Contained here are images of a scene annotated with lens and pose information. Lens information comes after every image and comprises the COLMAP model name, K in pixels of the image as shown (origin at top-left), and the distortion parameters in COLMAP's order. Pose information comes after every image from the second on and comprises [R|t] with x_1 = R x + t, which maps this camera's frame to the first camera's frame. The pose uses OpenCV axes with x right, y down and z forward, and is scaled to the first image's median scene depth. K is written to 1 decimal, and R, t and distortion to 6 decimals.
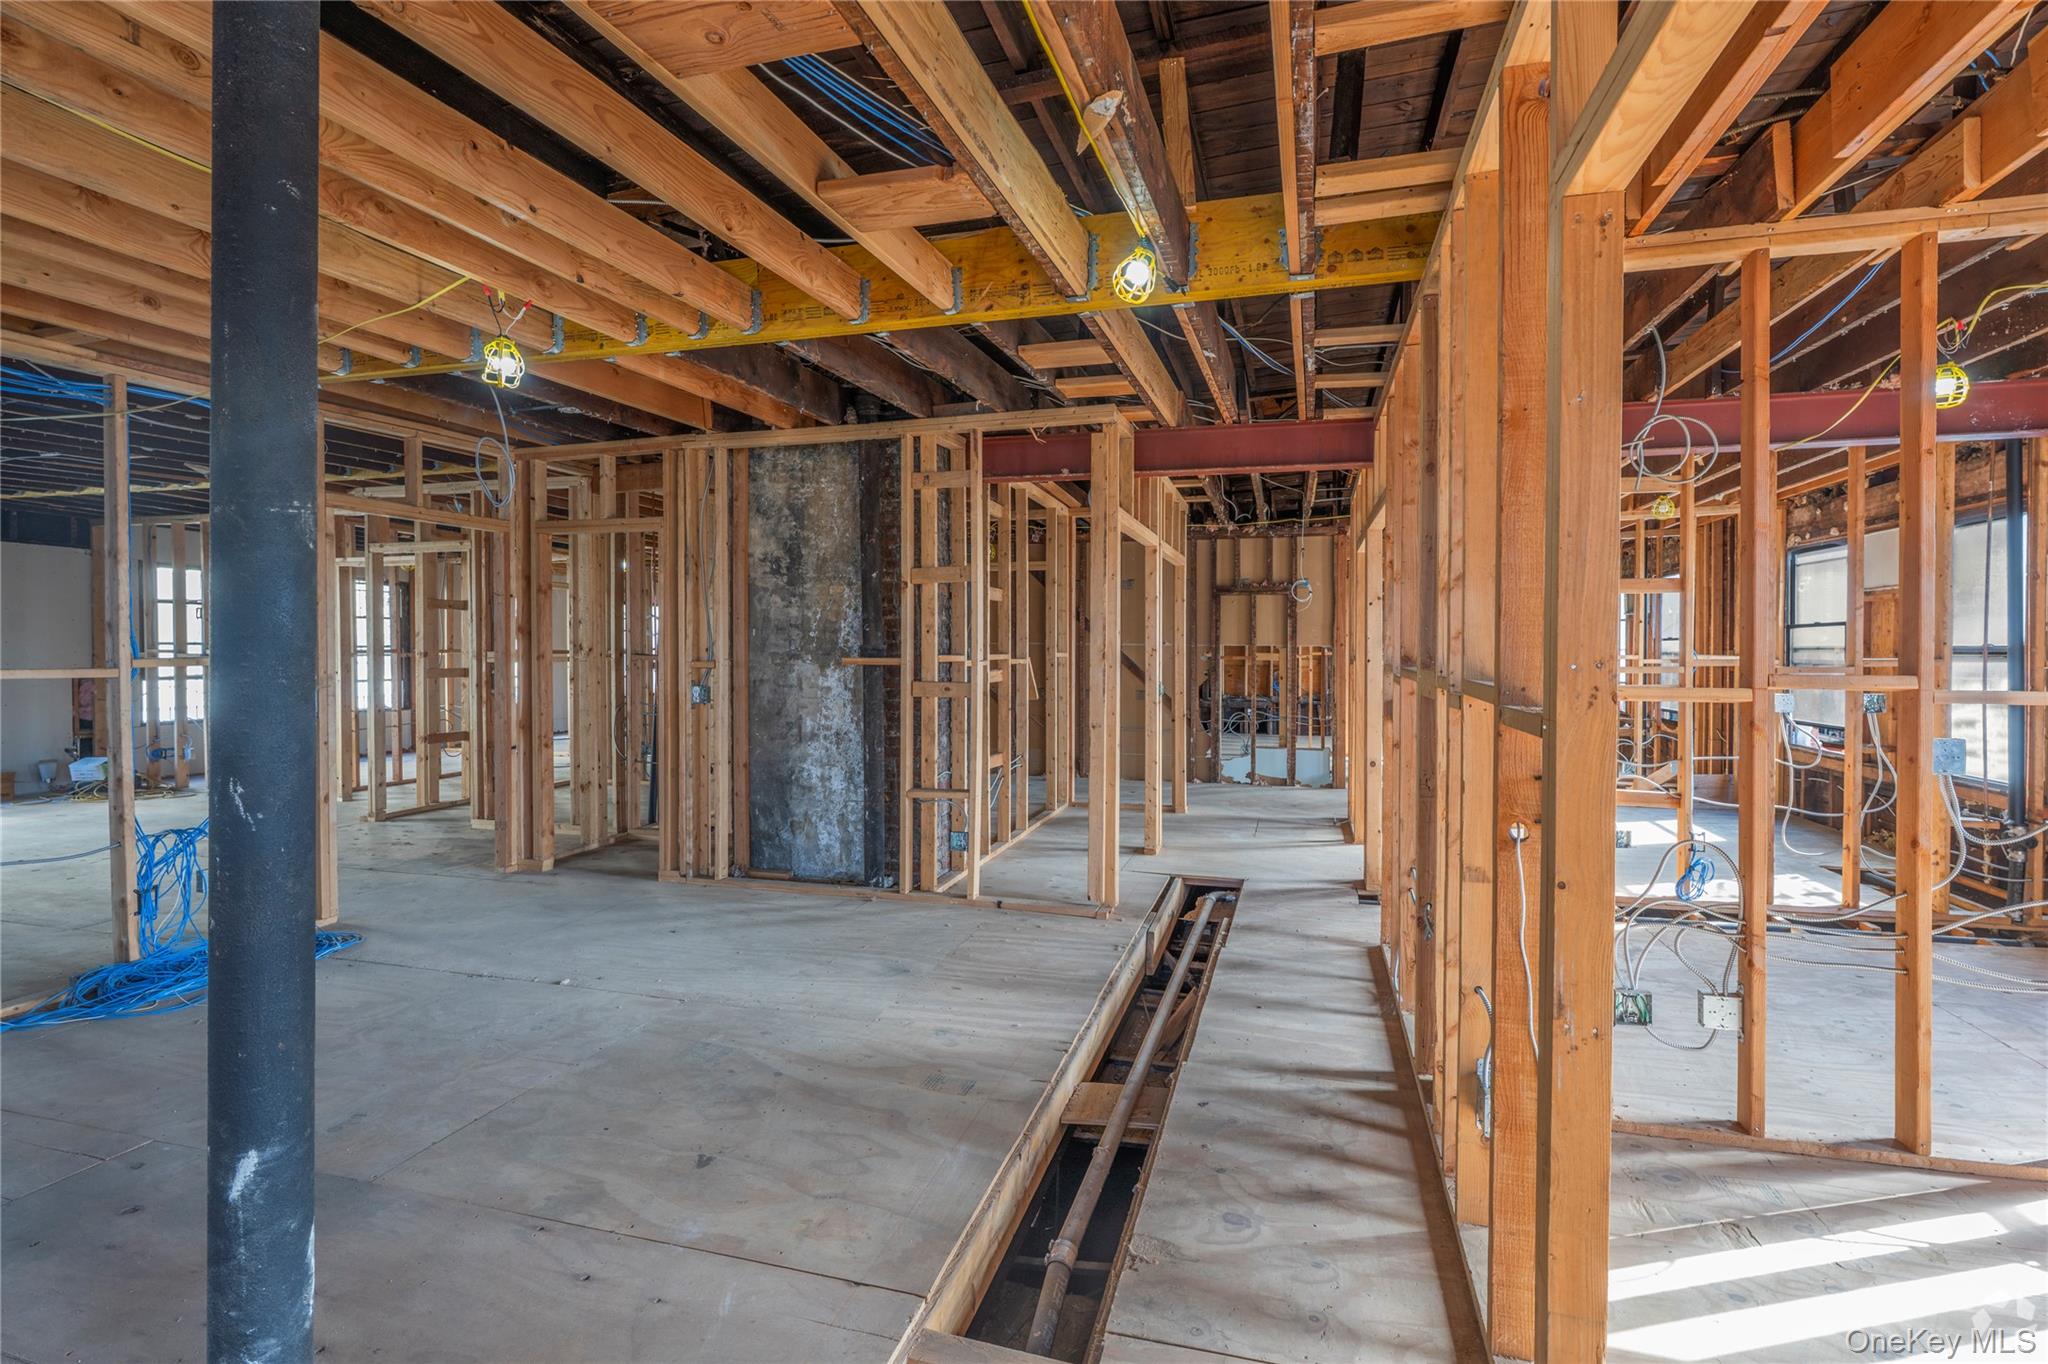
lens RADIAL K [[836.4, 0, 1077.7], [0, 836.4, 644.7], [0, 0, 1]] dist [0.000102, -0.000115]
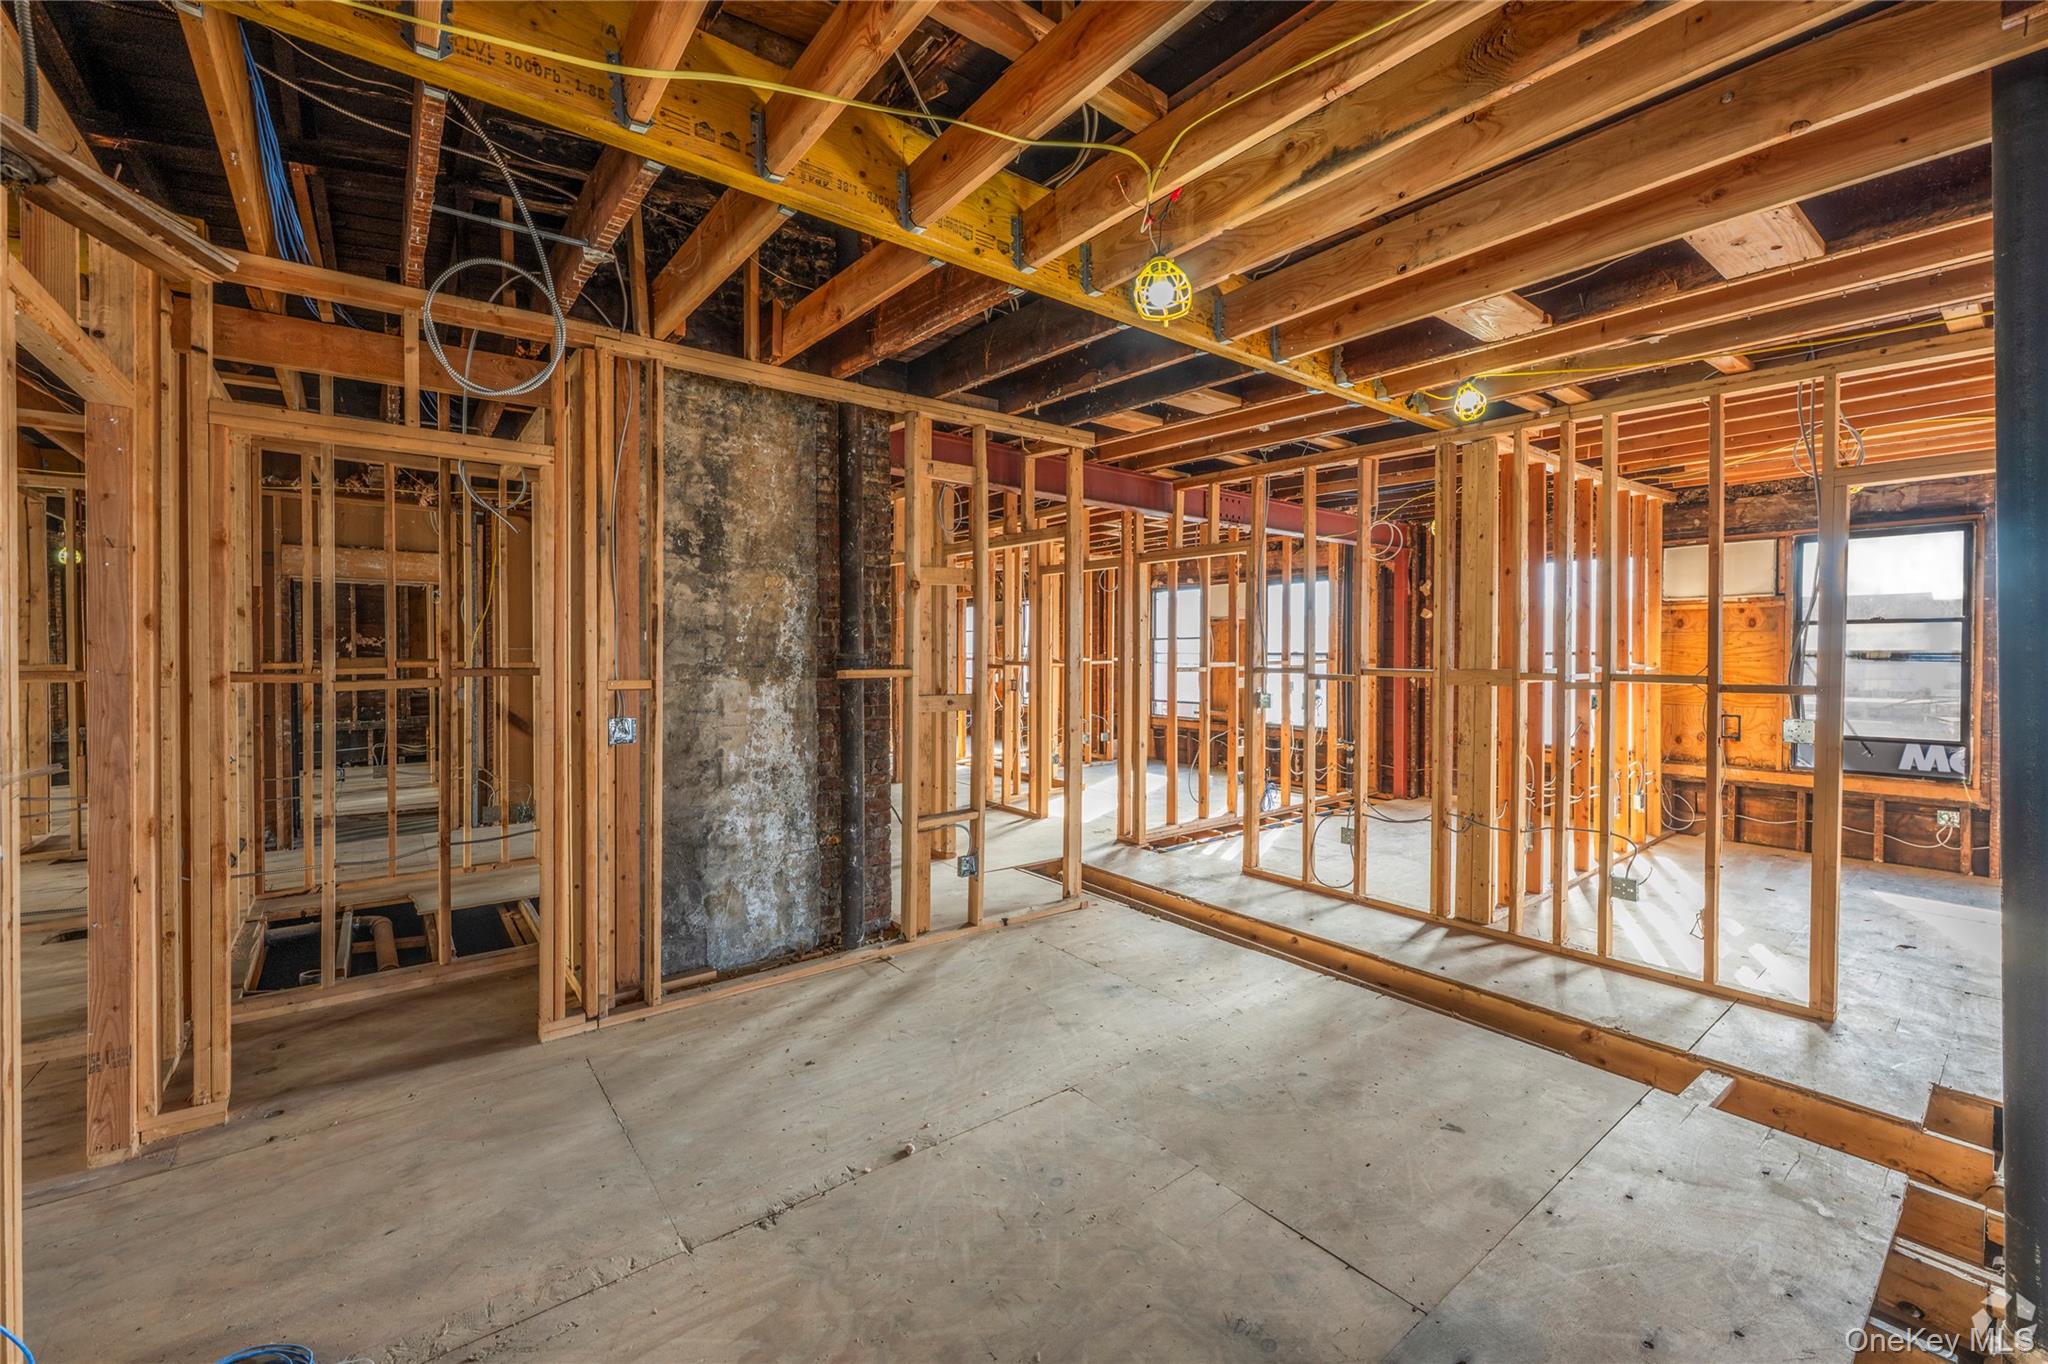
lens RADIAL K [[836.4, 0, 1017.3], [0, 836.4, 646.2], [0, 0, 1]] dist [0.000102, -0.000115]
pose [[0.623333, 0.003165, 0.781950, -0.750460], [-0.002538, 0.999995, -0.002025, -0.005713], [-0.781953, -0.000722, 0.623338, 0.343056]]
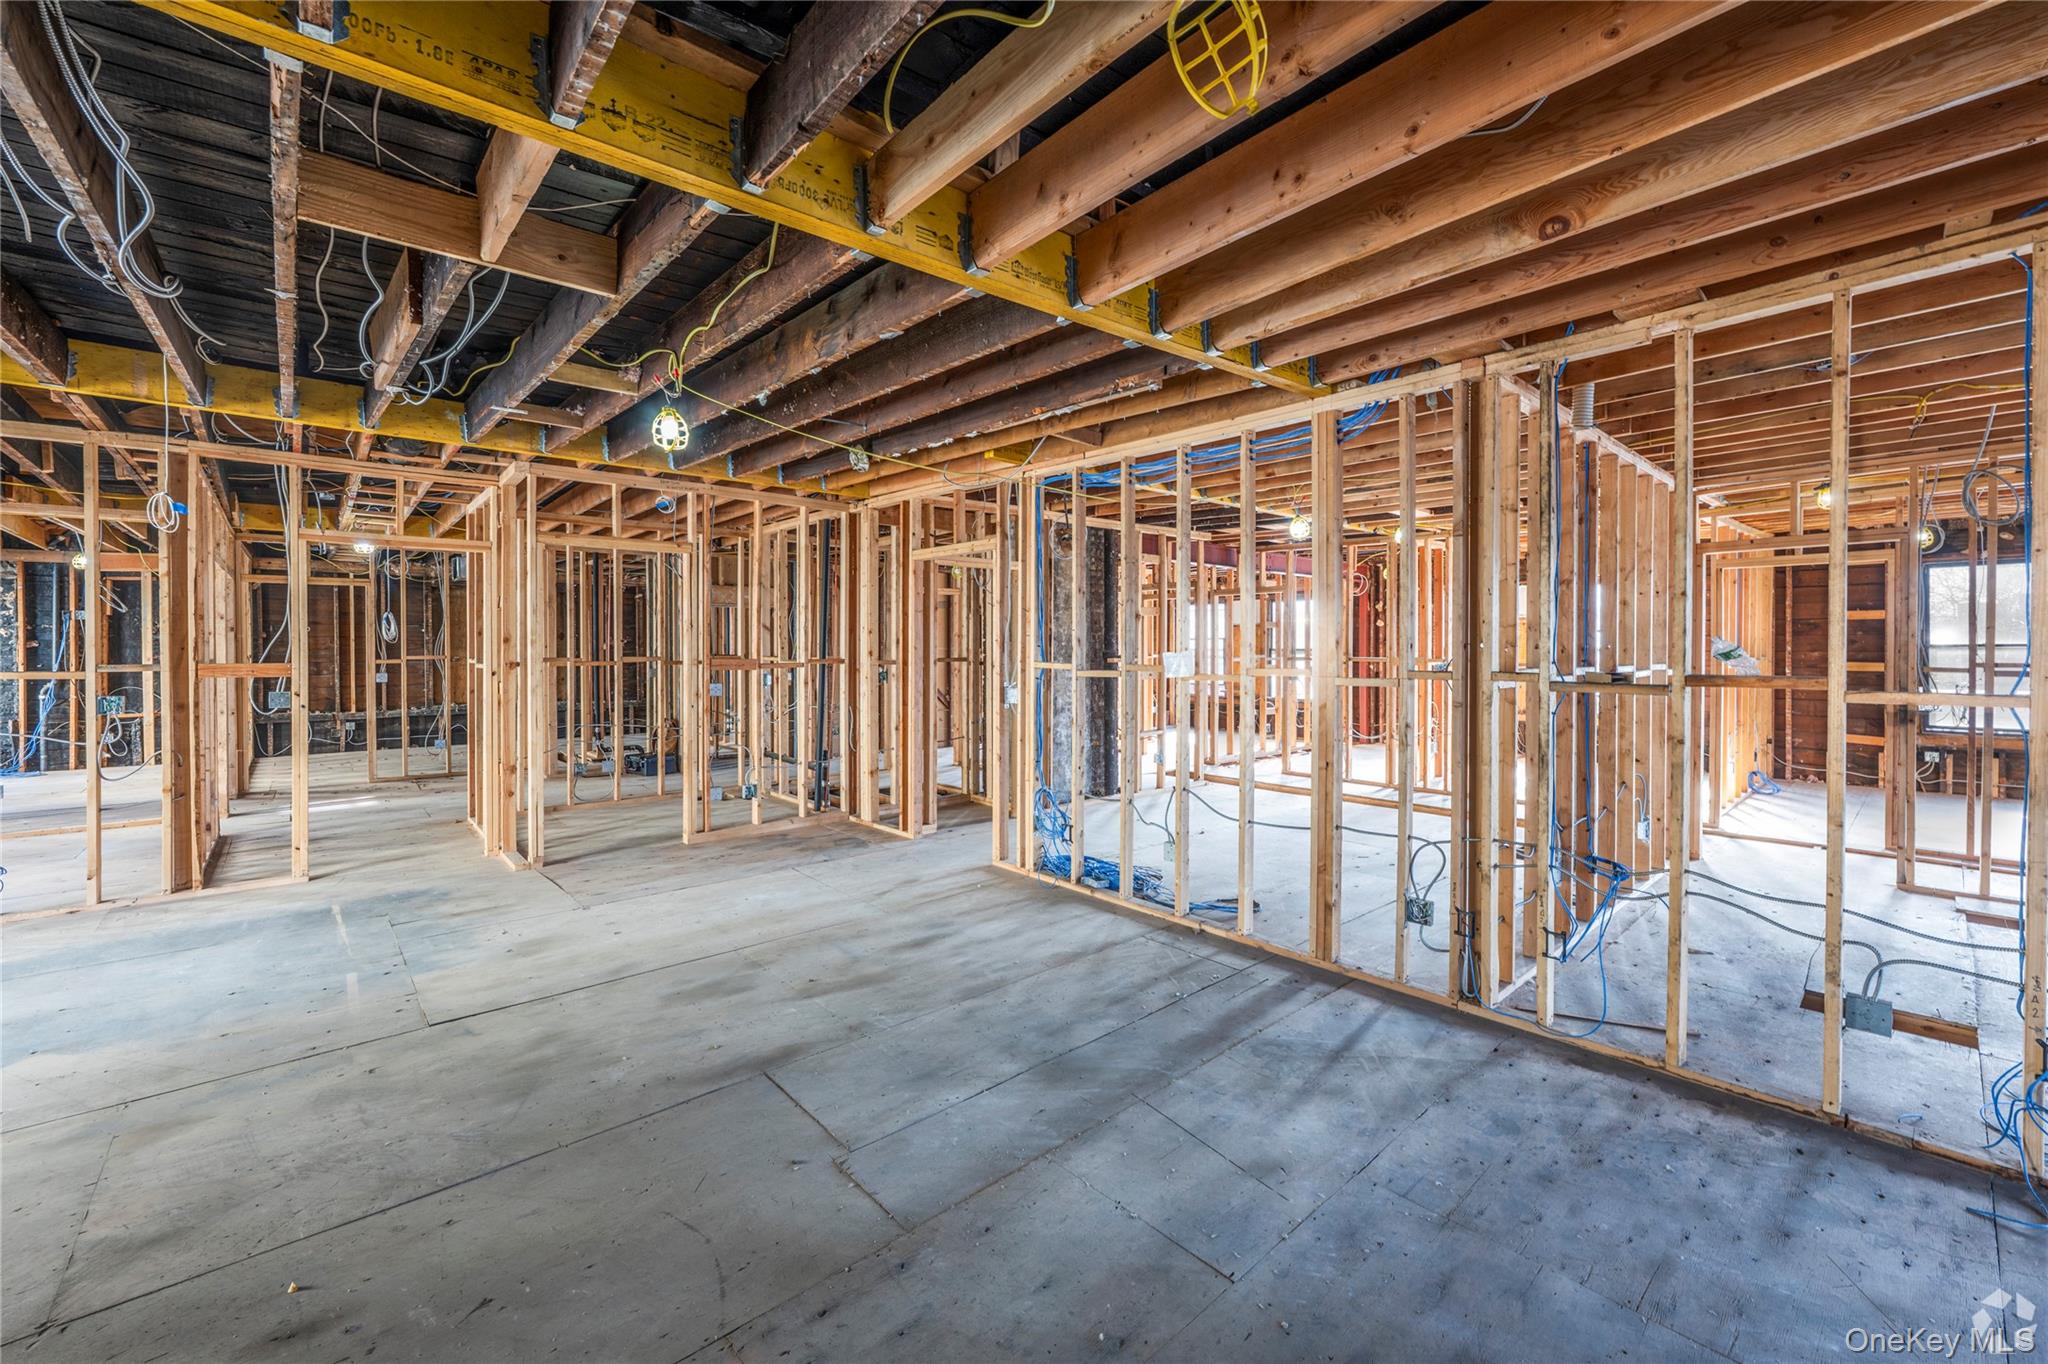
lens RADIAL K [[836.4, 0, 1025.8], [0, 836.4, 668.1], [0, 0, 1]] dist [0.000102, -0.000115]
pose [[0.574245, -0.020228, 0.818434, -1.629780], [0.014482, 0.999789, 0.014549, 0.008306], [-0.818556, 0.003498, 0.574416, 0.167938]]
